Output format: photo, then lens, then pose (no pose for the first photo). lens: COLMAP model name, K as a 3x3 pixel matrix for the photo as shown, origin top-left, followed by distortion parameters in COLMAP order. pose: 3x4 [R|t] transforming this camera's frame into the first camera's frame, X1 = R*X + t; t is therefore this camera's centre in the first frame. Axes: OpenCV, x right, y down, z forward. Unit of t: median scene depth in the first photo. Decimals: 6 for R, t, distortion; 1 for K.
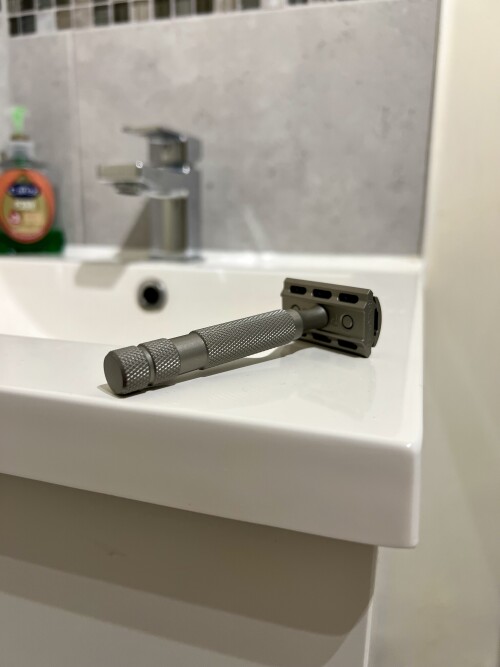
lens RADIAL K [[533.5, 0, 246.3], [0, 533.5, 337.0], [0, 0, 1]] dist [0.004672, -0.020624]
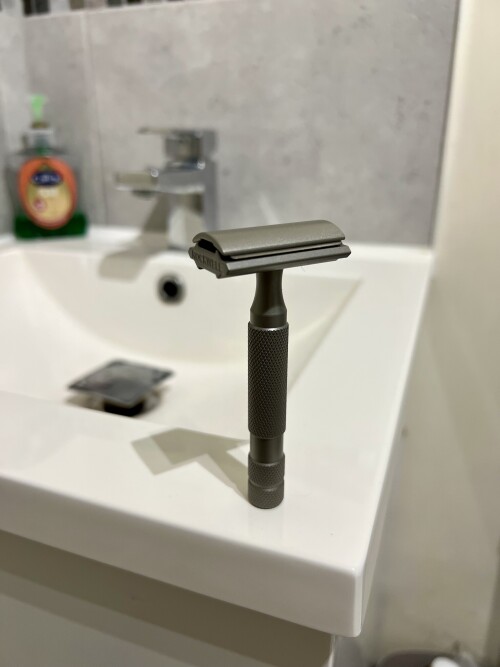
lens RADIAL K [[533.5, 0, 247.1], [0, 533.5, 336.3], [0, 0, 1]] dist [0.004672, -0.020624]
pose [[0.998743, 0.002623, -0.050054, 0.024895], [0.004288, 0.990497, 0.137467, -0.119709], [0.049939, -0.137509, 0.989241, -0.048558]]
